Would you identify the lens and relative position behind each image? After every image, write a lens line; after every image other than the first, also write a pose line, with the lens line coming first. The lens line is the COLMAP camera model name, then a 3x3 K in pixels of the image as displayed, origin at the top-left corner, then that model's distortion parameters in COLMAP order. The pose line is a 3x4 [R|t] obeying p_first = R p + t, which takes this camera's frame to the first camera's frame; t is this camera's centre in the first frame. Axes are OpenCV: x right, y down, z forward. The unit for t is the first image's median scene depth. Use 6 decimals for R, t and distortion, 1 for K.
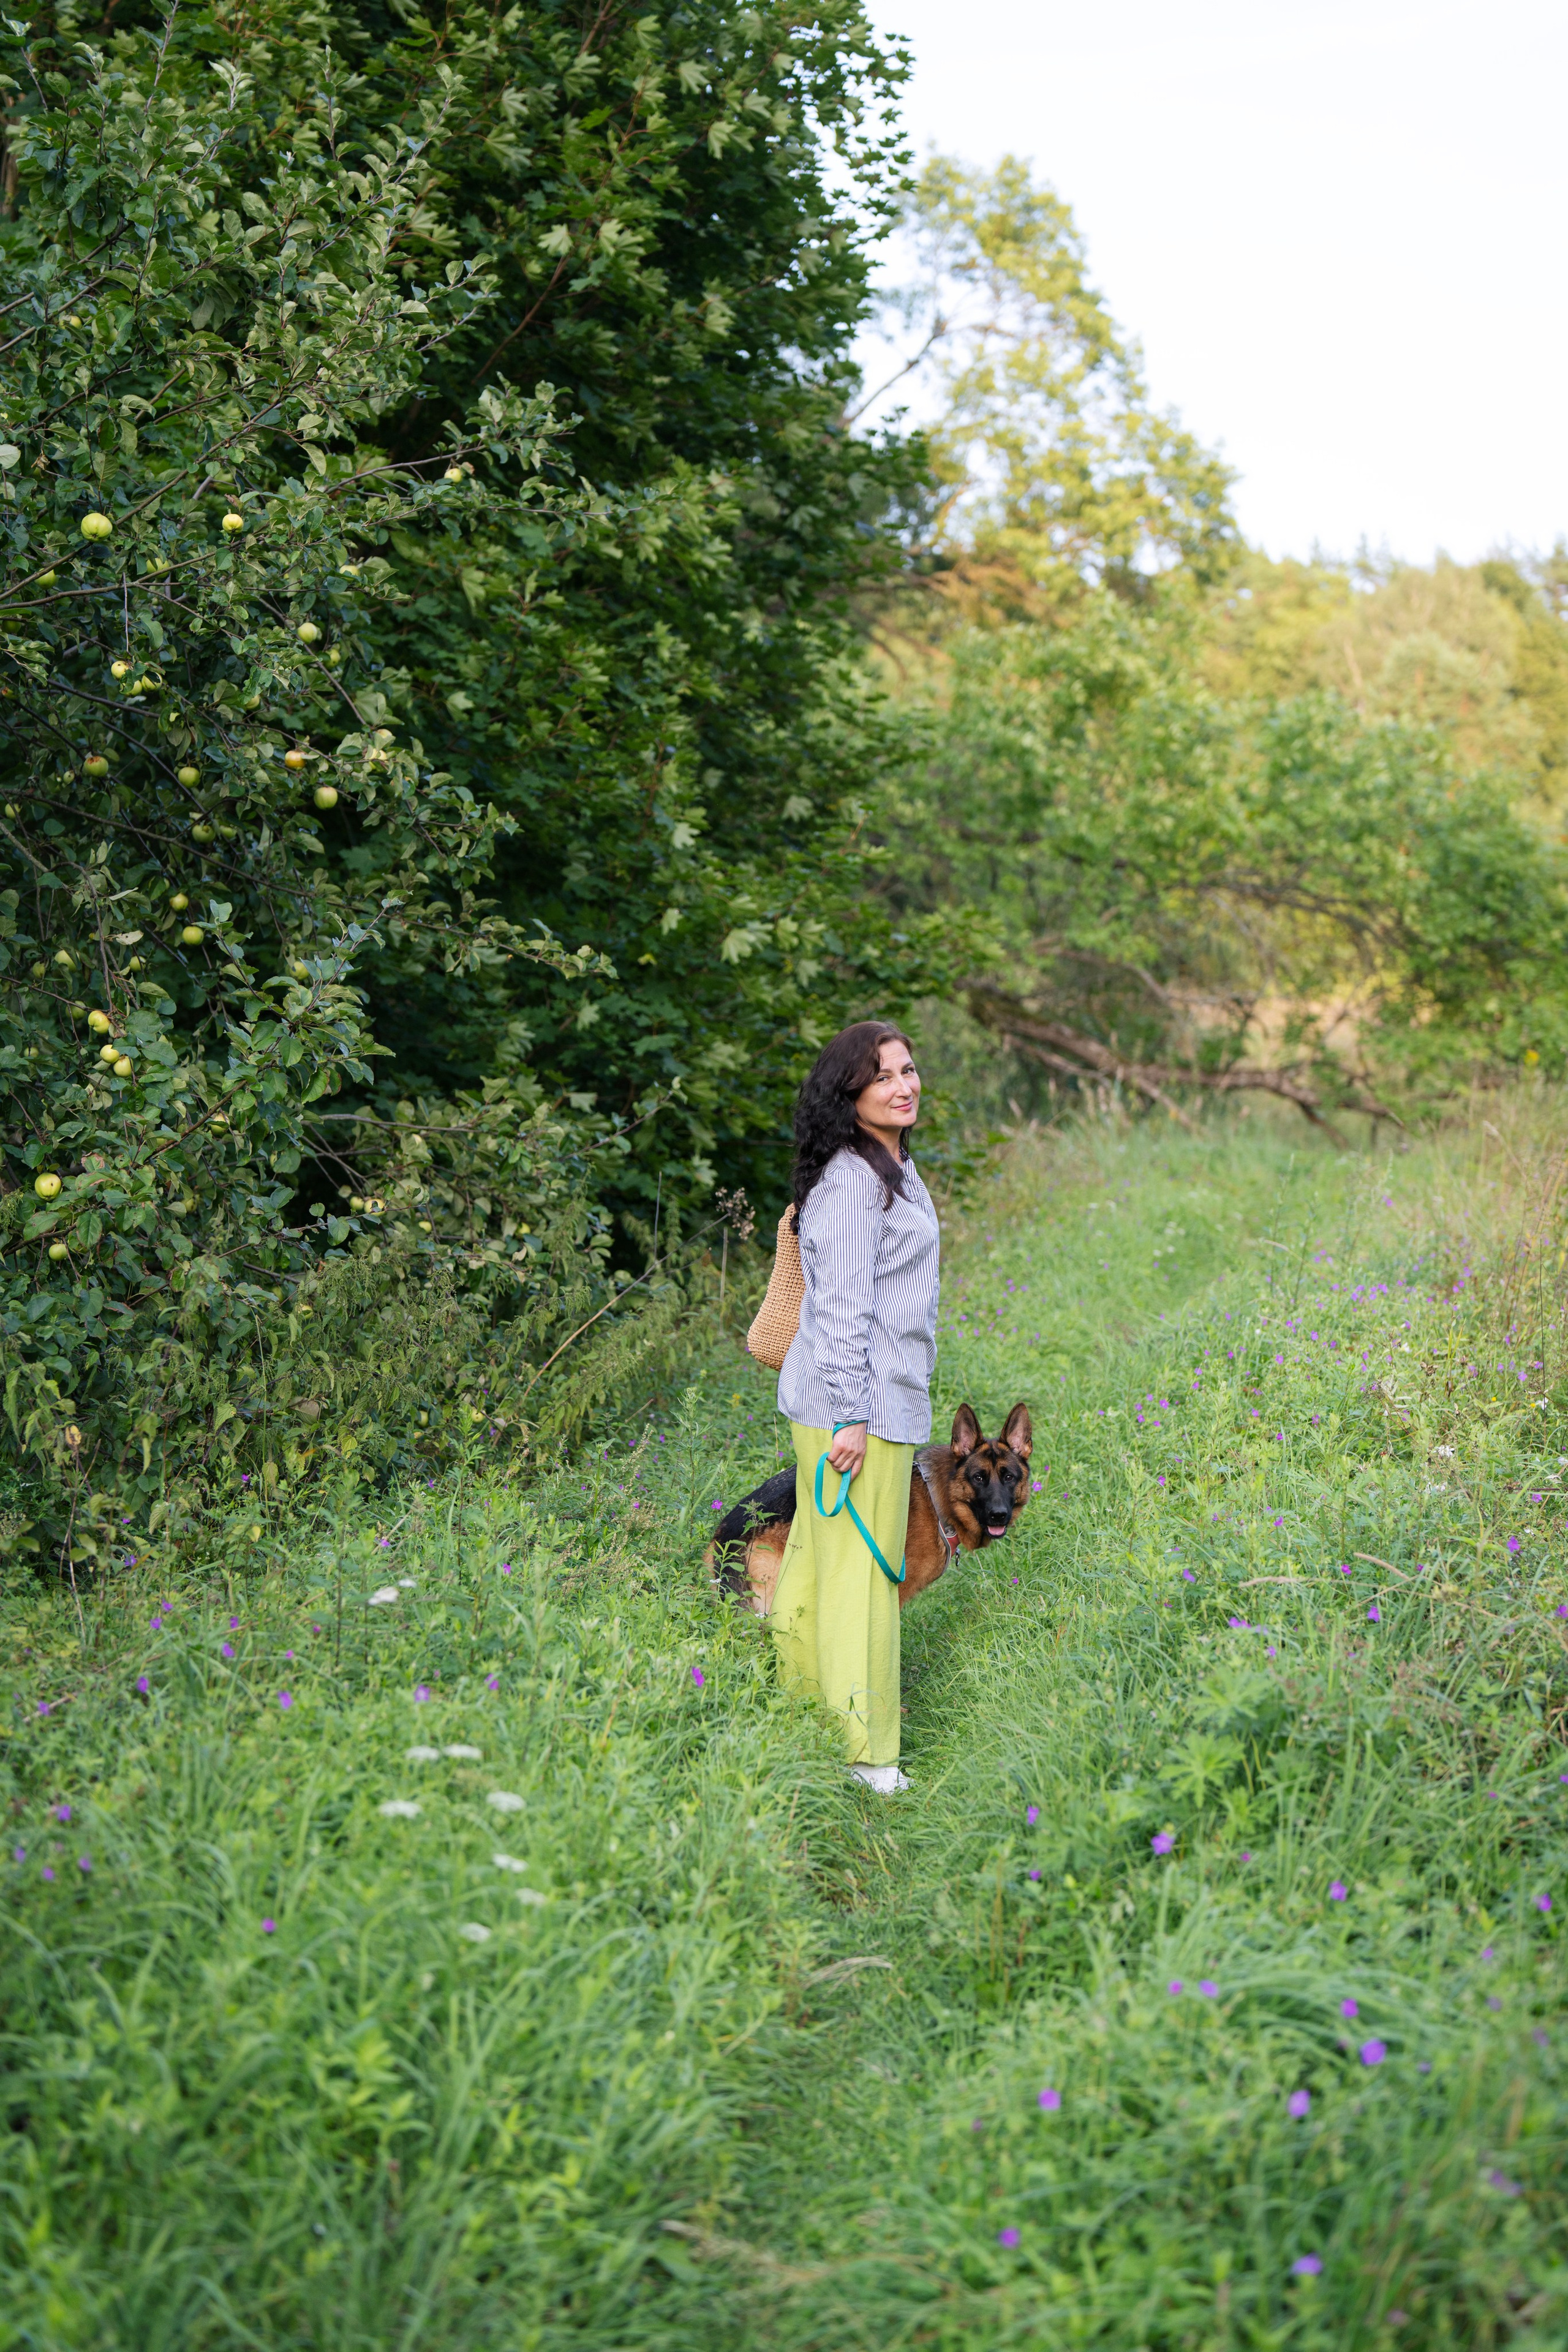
lens RADIAL K [[3208.3, 0, 784.0], [0, 3208.3, 1176.0], [0, 0, 1]] dist [-0.128122, 1.180388]
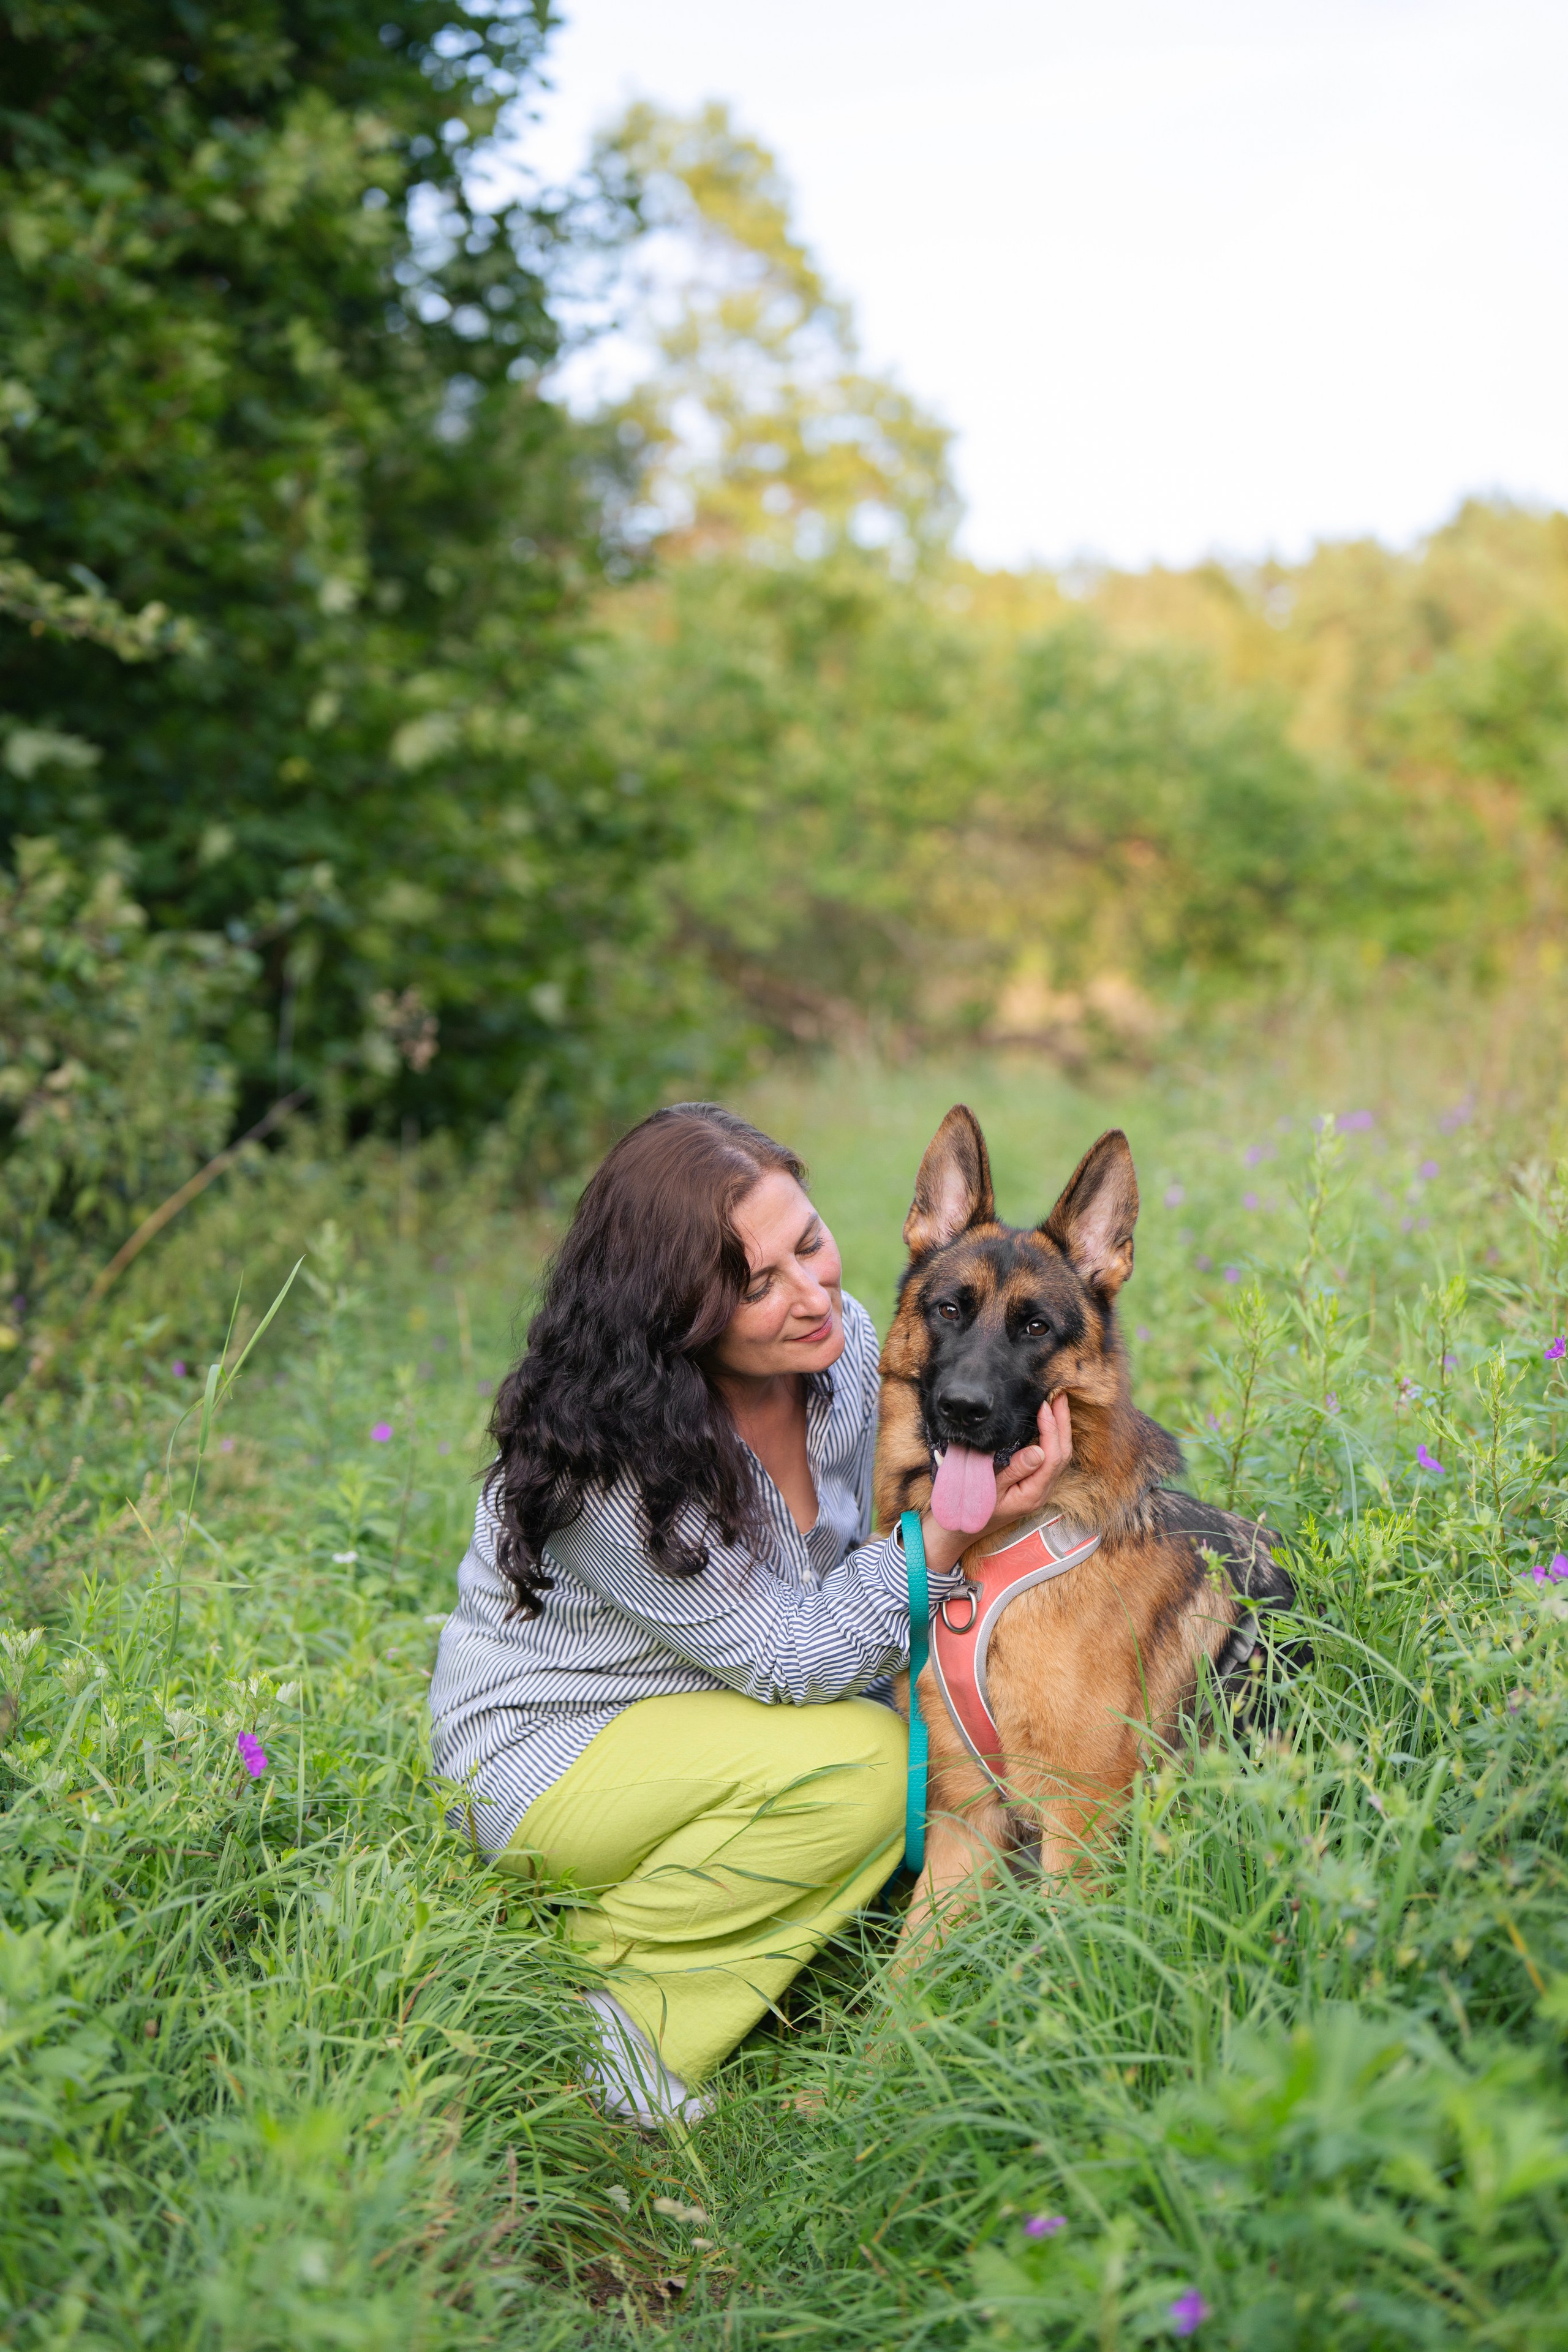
lens RADIAL K [[3208.3, 0, 784.0], [0, 3208.3, 1176.0], [0, 0, 1]] dist [-0.128122, 1.180388]
pose [[0.995890, -0.030693, 0.085207, 0.001821], [0.031519, 0.999468, -0.008361, 0.015342], [-0.084906, 0.011012, 0.996328, 0.100509]]
